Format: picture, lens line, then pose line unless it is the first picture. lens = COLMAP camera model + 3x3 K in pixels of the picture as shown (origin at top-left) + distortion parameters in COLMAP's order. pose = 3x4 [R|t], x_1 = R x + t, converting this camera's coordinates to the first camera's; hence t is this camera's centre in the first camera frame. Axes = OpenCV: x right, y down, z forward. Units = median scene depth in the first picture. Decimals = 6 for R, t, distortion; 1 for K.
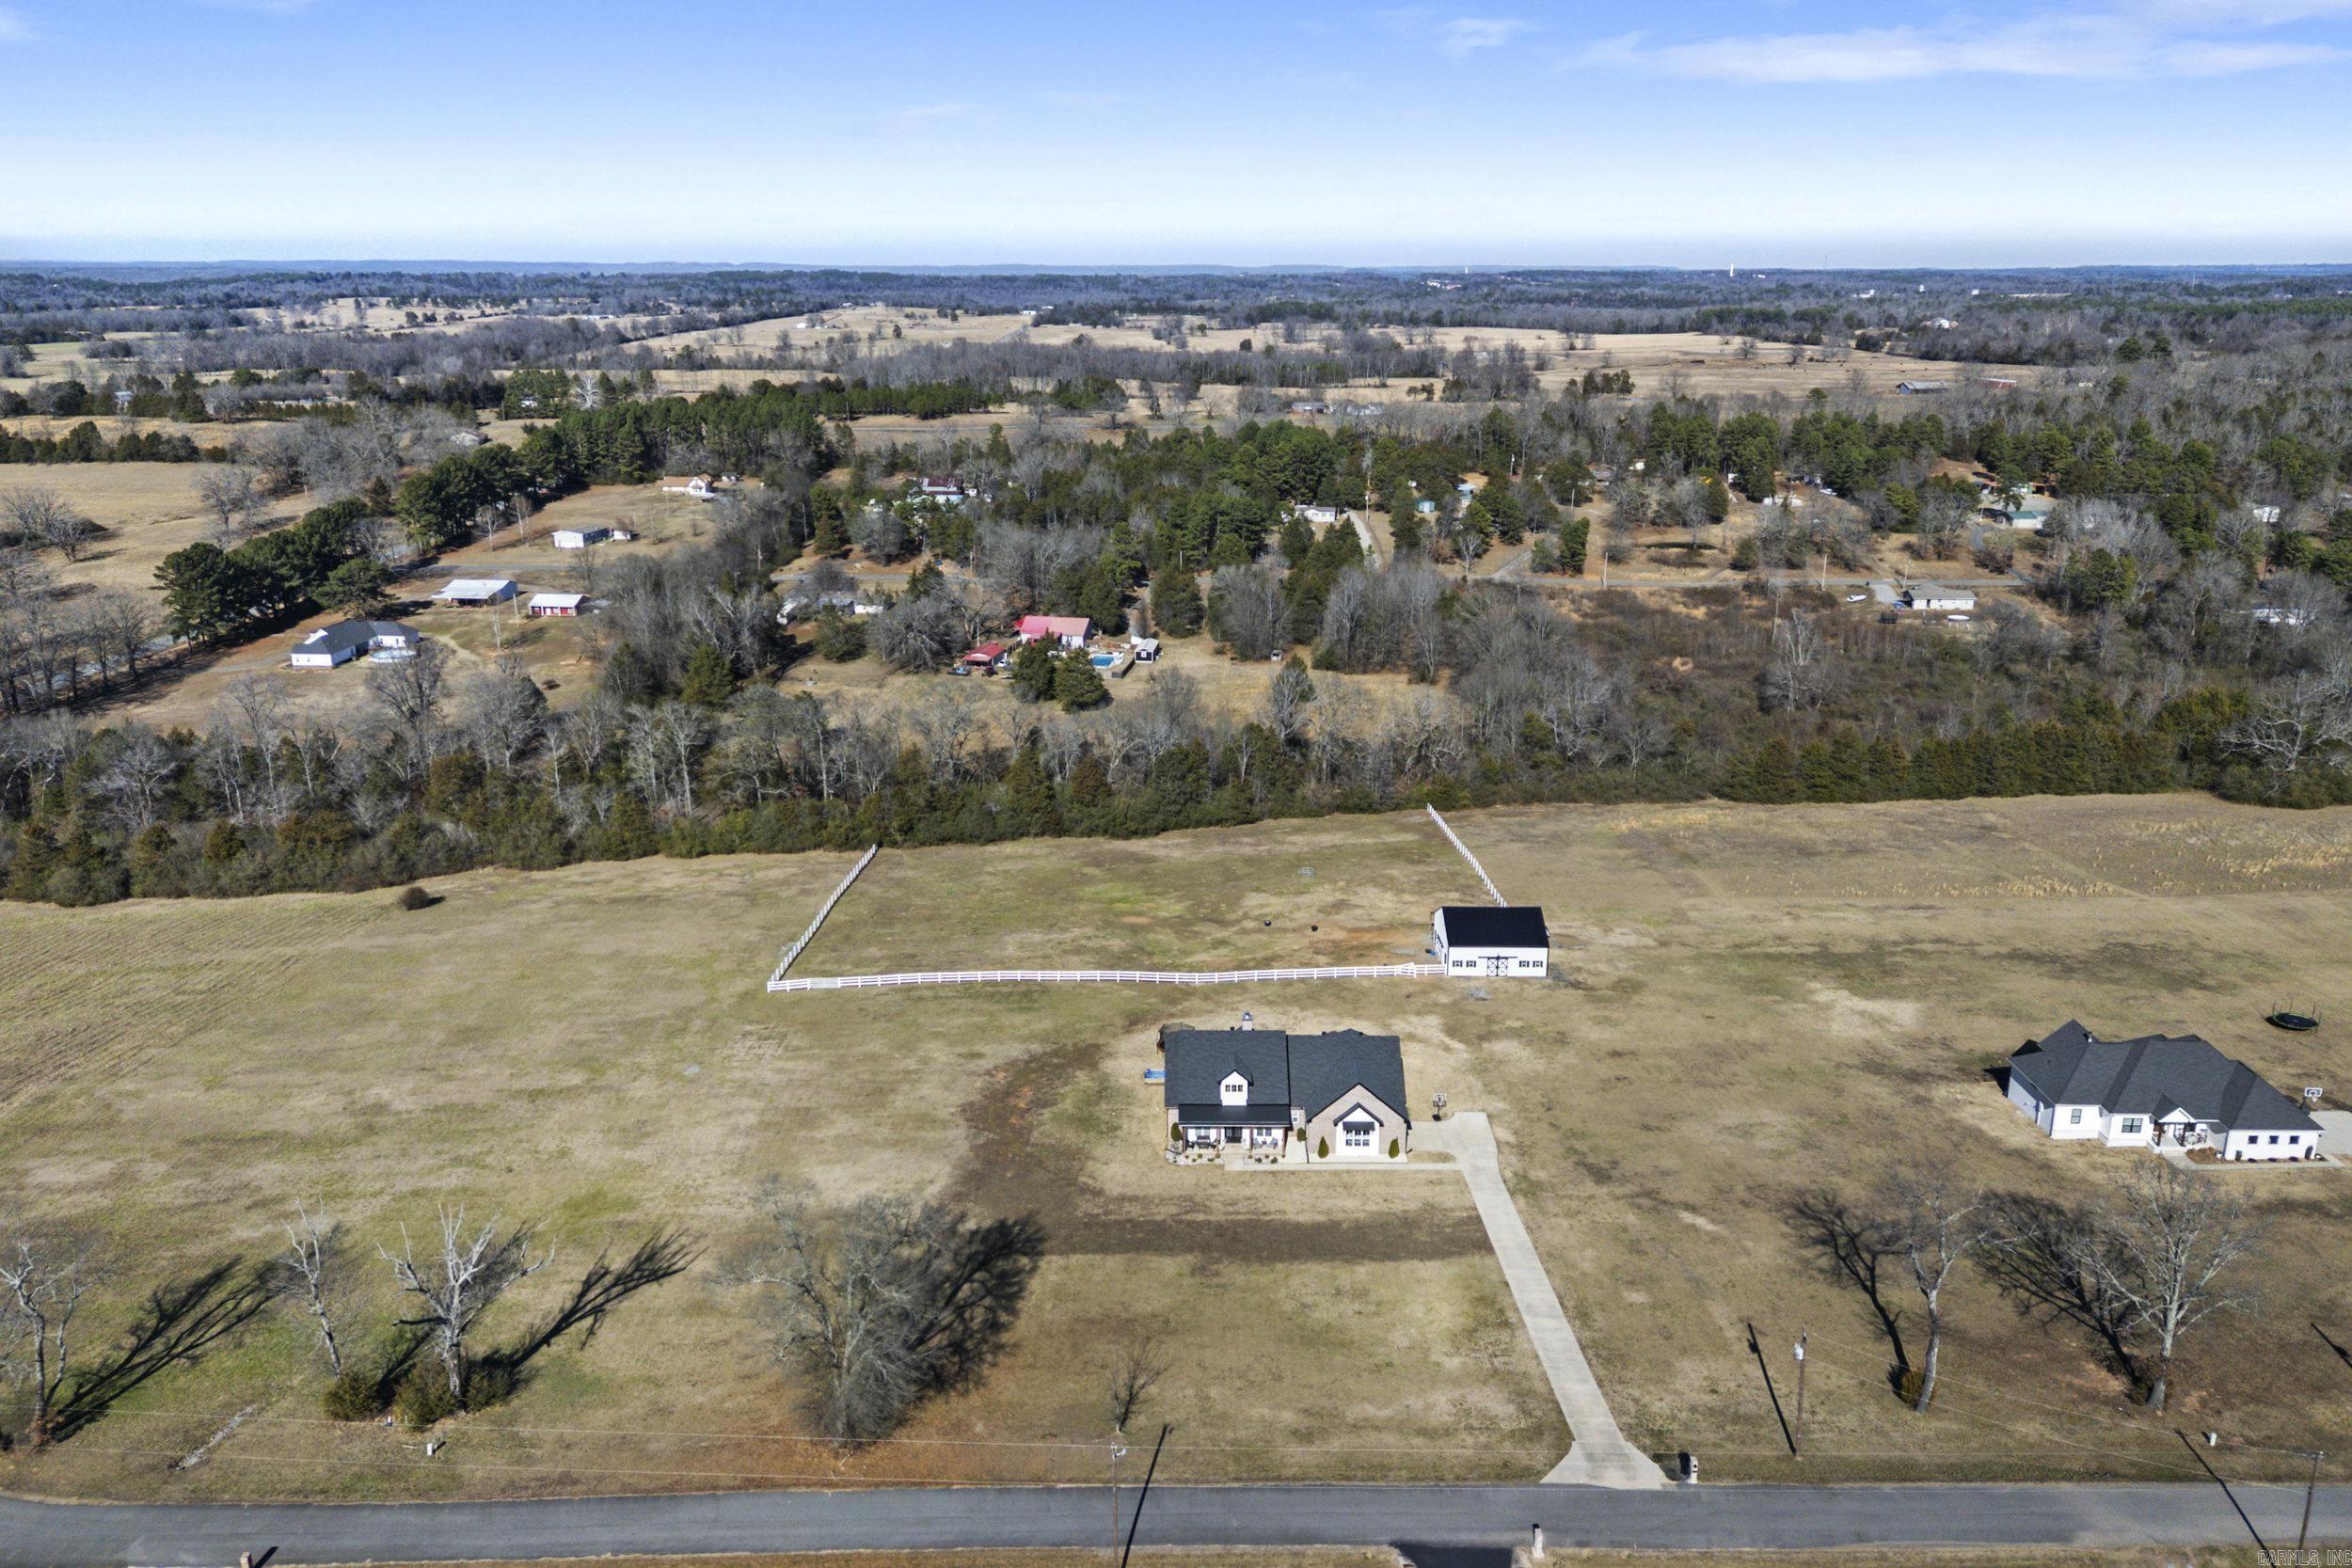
lens RADIAL K [[1715.4, 0, 1194.6], [0, 1715.4, 778.2], [0, 0, 1]] dist [0.065257, -0.062189]
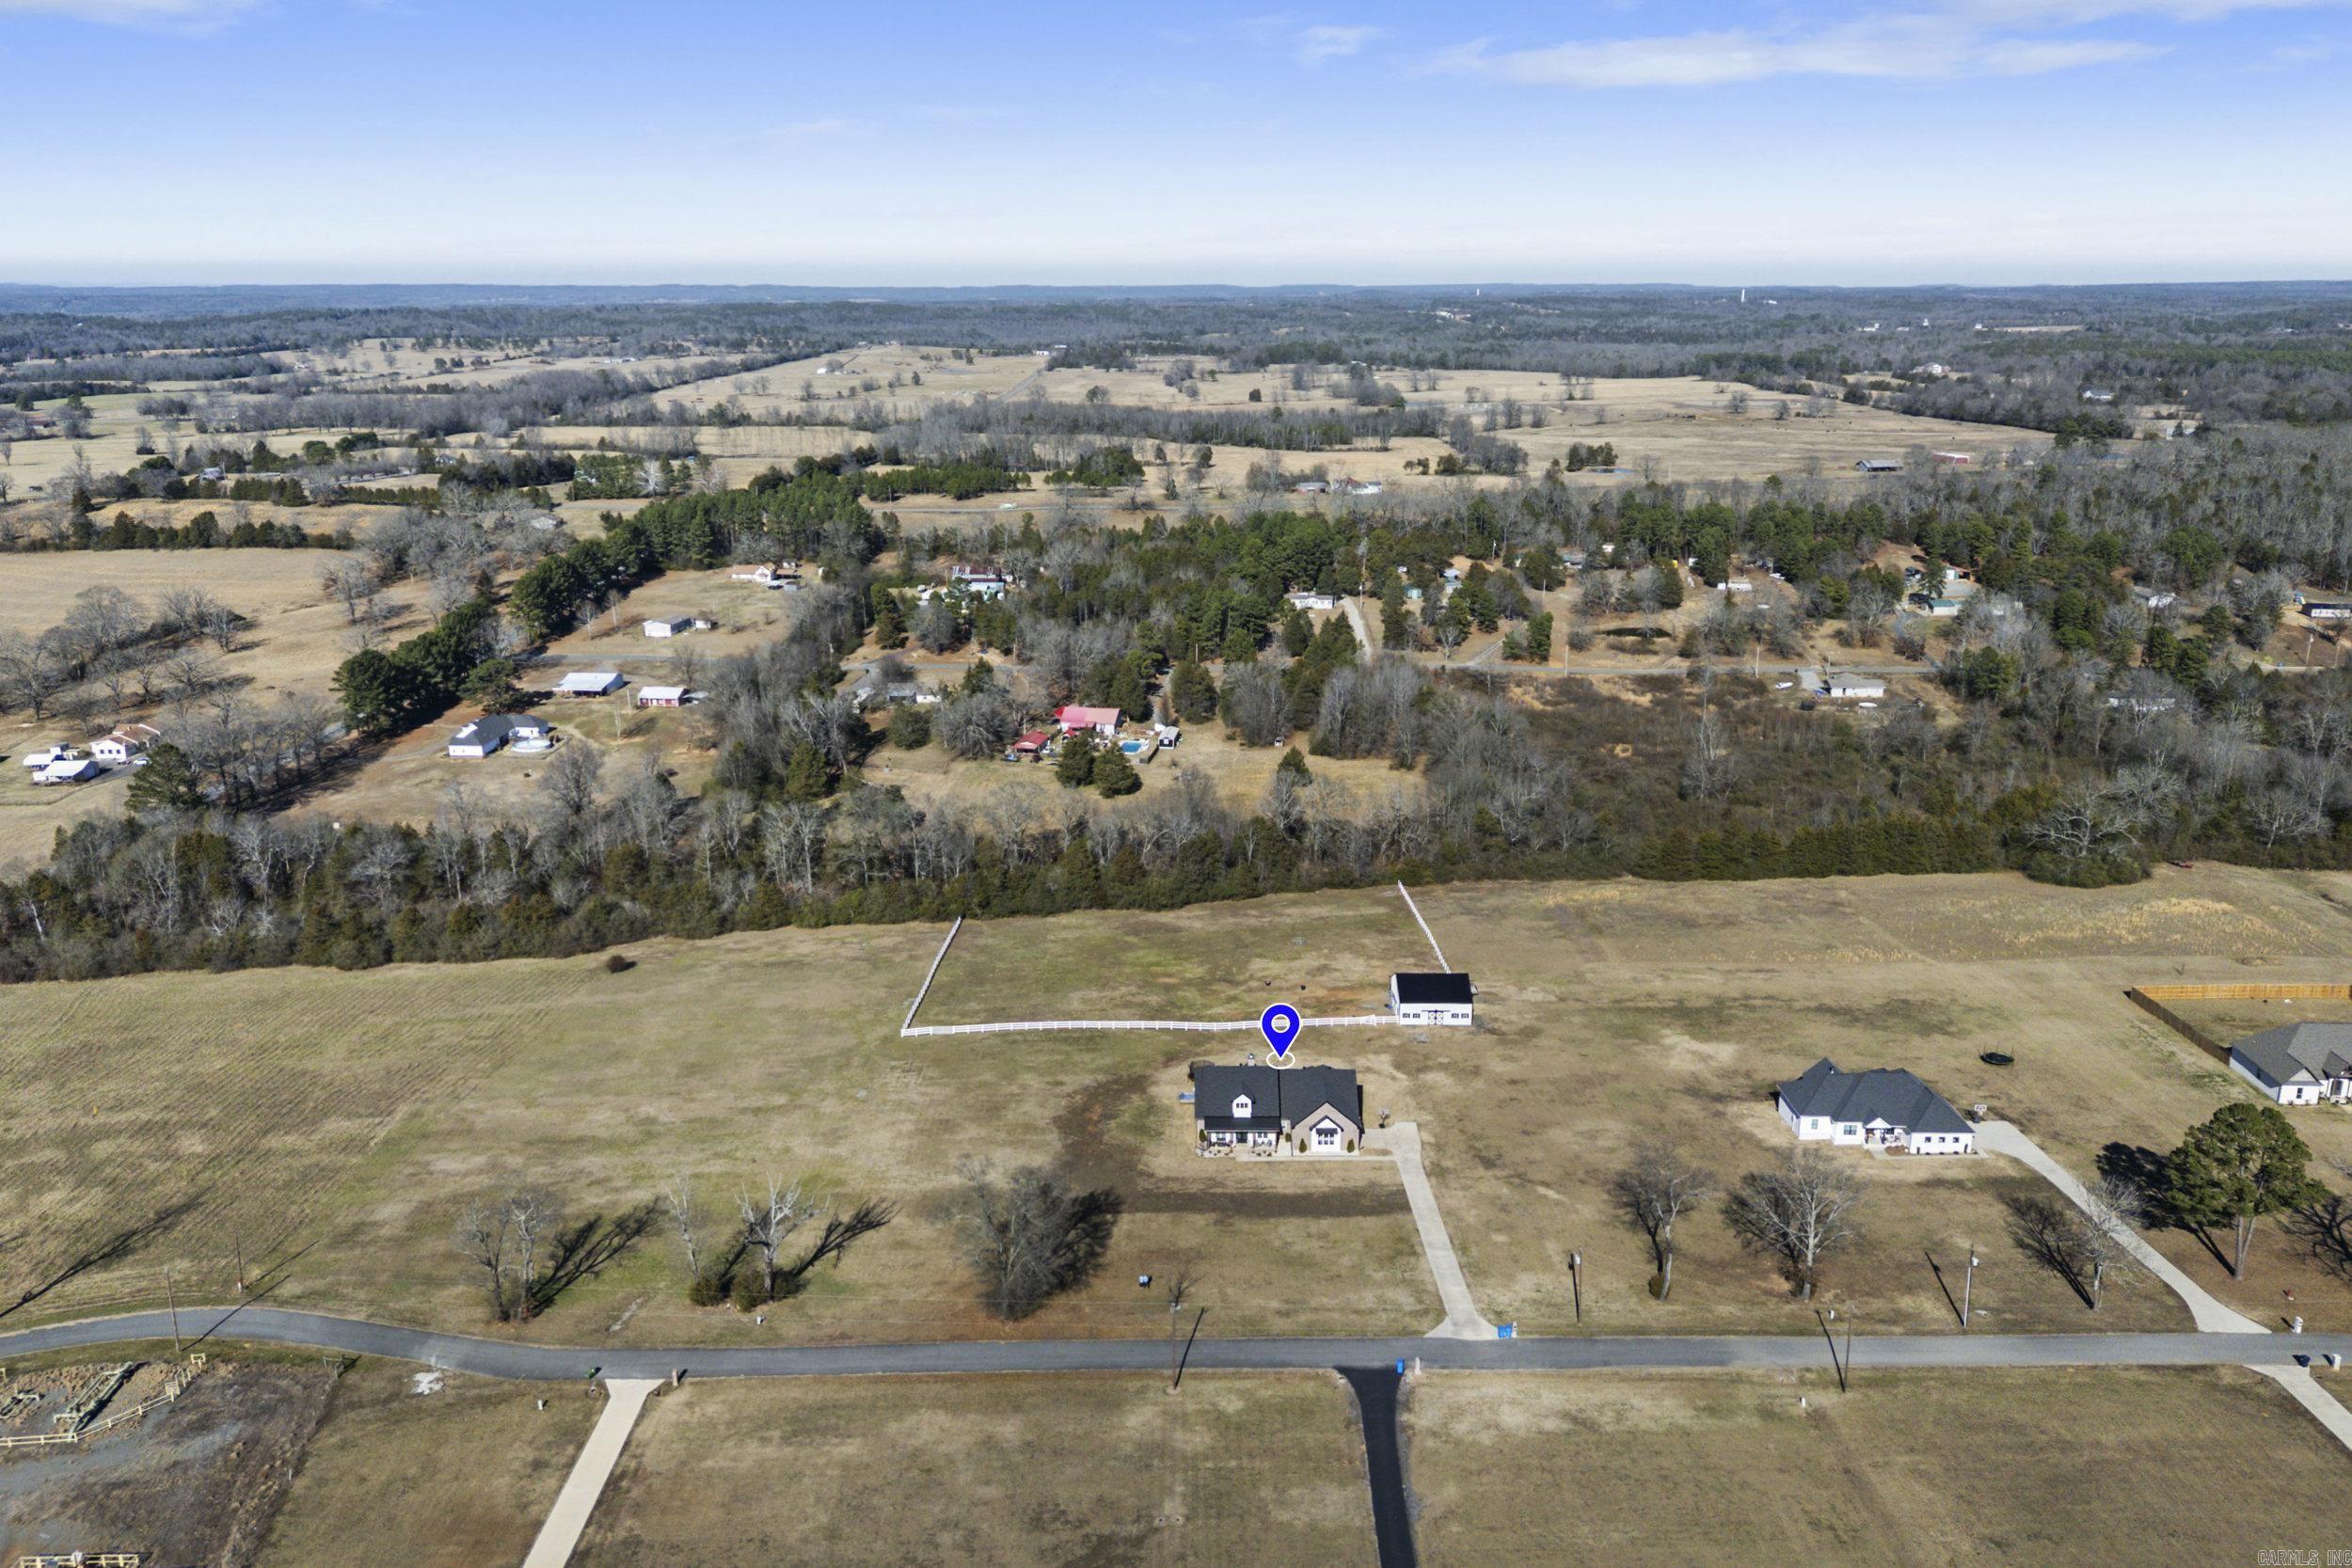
lens RADIAL K [[1744.5, 0, 1198.1], [0, 1744.5, 783.7], [0, 0, 1]] dist [0.082927, -0.093469]
pose [[0.999991, -0.001719, -0.003797, -0.004748], [0.001681, 0.999948, -0.010042, -0.044767], [0.003814, 0.010035, 0.999942, -0.279406]]
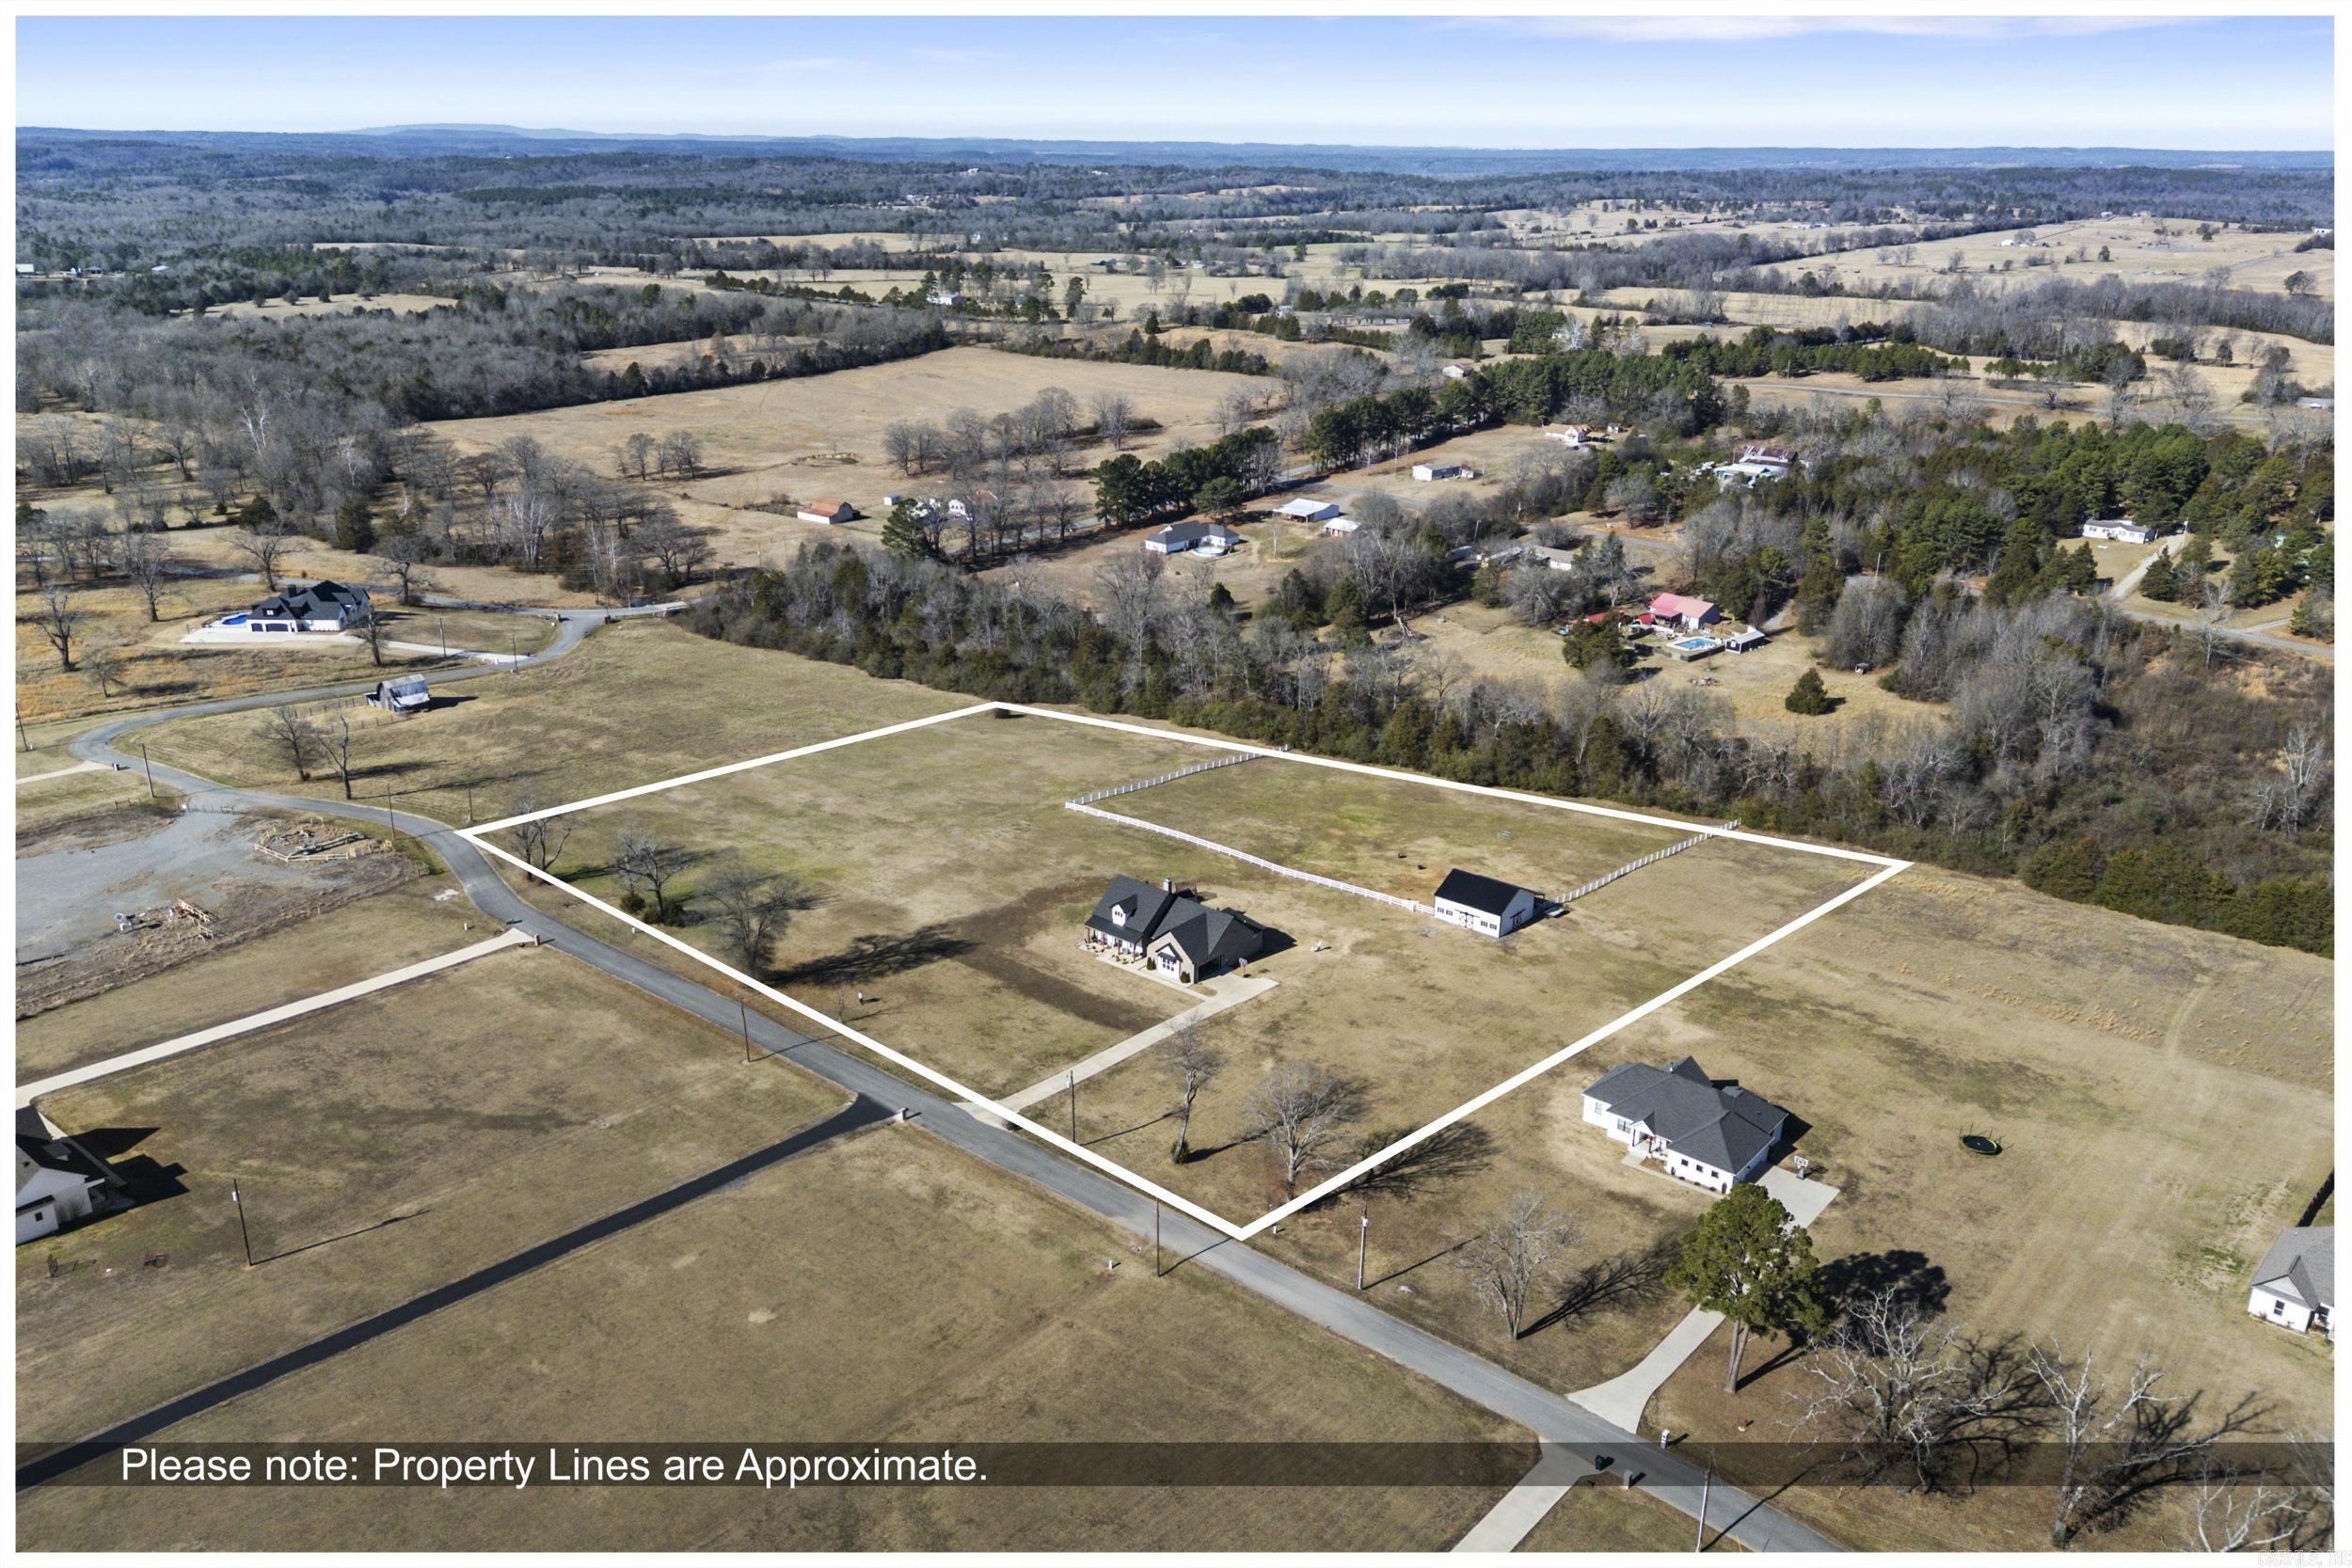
lens RADIAL K [[1744.5, 0, 1198.1], [0, 1744.5, 783.7], [0, 0, 1]] dist [0.082927, -0.093469]
pose [[0.766001, 0.225990, -0.601806, 0.572883], [-0.190361, 0.973924, 0.123429, -0.085053], [0.614007, 0.020014, 0.789047, -0.134413]]
